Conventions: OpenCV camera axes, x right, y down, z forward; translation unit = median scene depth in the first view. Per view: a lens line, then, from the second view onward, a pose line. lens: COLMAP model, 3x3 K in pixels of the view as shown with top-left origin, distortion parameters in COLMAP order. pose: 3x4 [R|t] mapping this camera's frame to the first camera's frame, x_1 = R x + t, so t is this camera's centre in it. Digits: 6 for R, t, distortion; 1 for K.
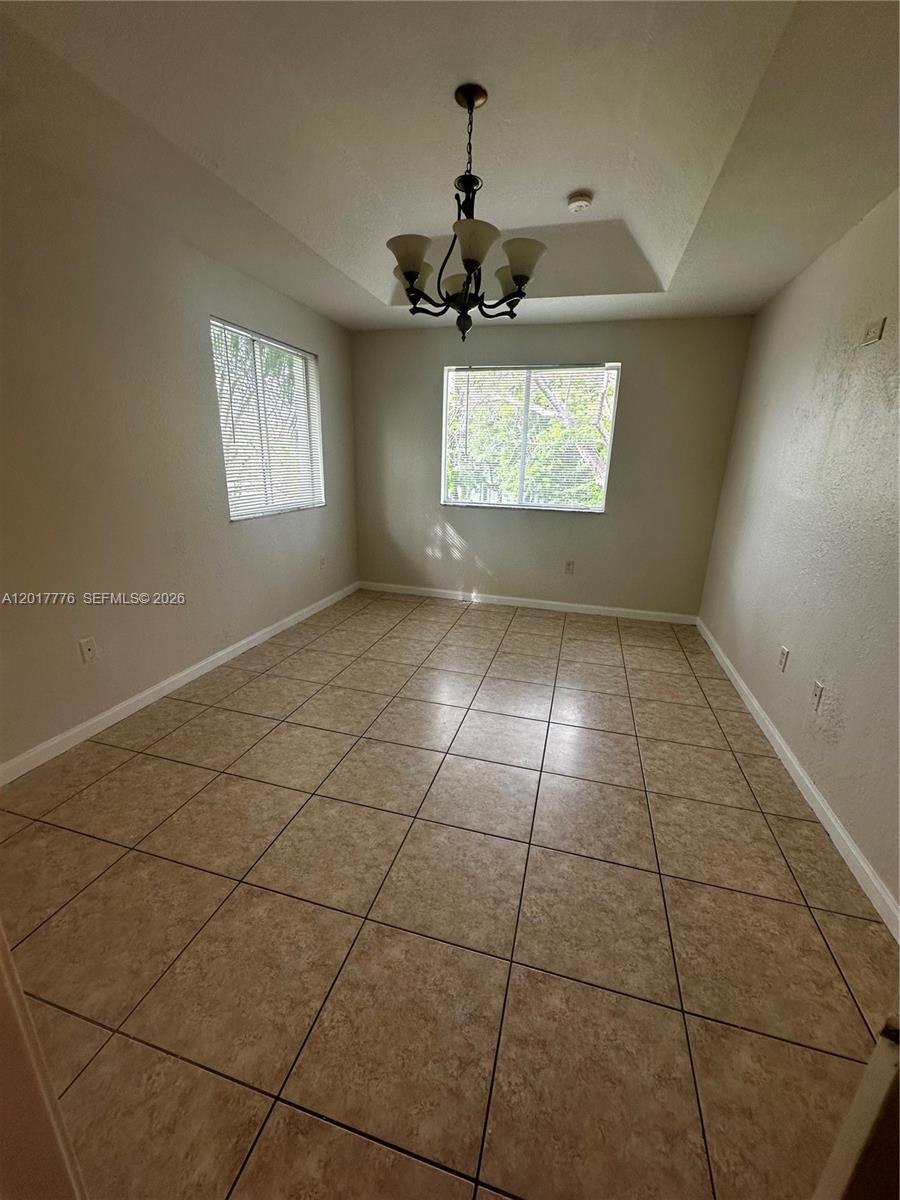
lens RADIAL K [[479.8, 0, 451.3], [0, 479.8, 599.4], [0, 0, 1]] dist [-0.001043, -0.000466]
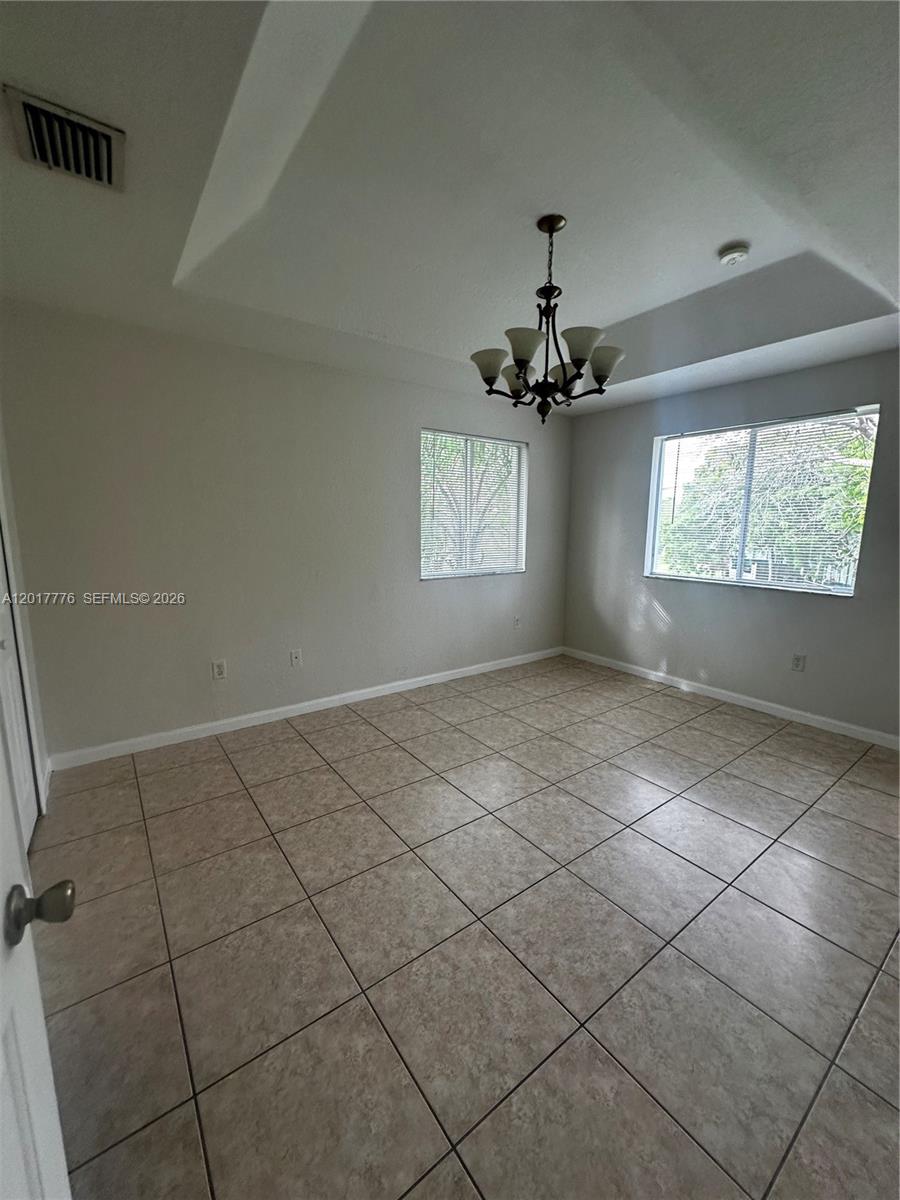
lens RADIAL K [[477.3, 0, 451.1], [0, 477.3, 602.6], [0, 0, 1]] dist [-0.005021, 0.001094]
pose [[0.790843, 0.079903, -0.606781, 0.307923], [-0.161299, 0.983600, -0.080704, -0.013084], [0.590381, 0.161698, 0.790762, 0.052827]]
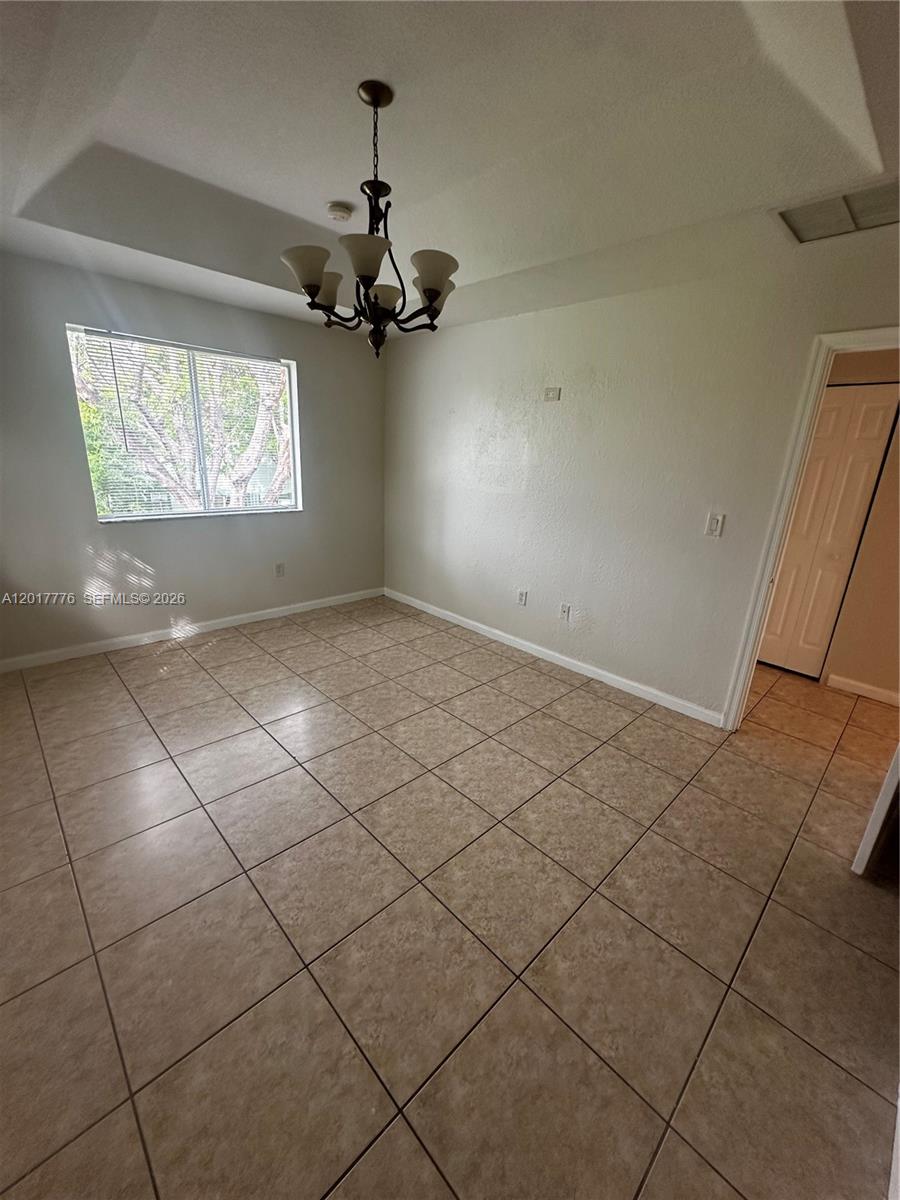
lens RADIAL K [[475.3, 0, 453.5], [0, 475.3, 601.1], [0, 0, 1]] dist [-0.005283, 0.000967]
pose [[0.504508, -0.264819, 0.821792, -0.445468], [0.213845, 0.960472, 0.178226, -0.121395], [-0.836506, 0.085819, 0.541196, 0.233802]]
